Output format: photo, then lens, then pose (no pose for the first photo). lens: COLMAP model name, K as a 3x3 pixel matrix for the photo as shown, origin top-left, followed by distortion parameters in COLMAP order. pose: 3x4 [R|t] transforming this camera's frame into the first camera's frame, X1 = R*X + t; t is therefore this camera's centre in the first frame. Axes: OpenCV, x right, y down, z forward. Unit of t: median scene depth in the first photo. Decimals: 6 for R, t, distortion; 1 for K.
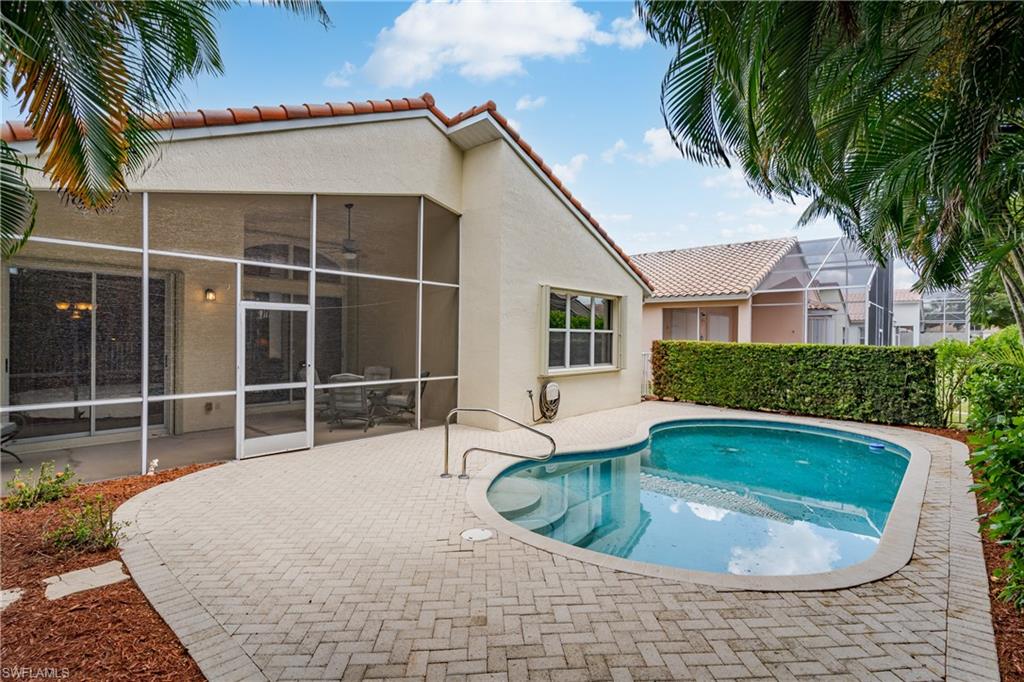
lens RADIAL K [[497.6, 0, 511.9], [0, 497.6, 330.9], [0, 0, 1]] dist [-0.000379, -0.000137]
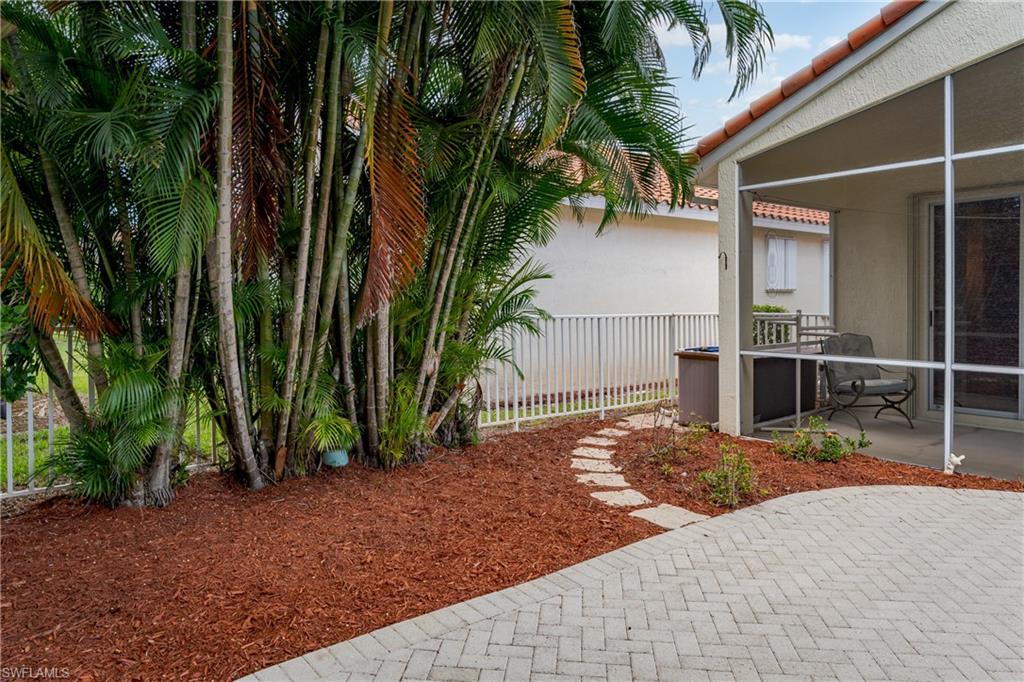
lens RADIAL K [[649.1, 0, 512.0], [0, 649.1, 341.0], [0, 0, 1]] dist [0.000081, 0.000066]
pose [[-0.184402, 0.051527, -0.981499, 0.483397], [0.022696, 0.998582, 0.048160, 0.064450], [0.982589, -0.013395, -0.185310, 0.903232]]
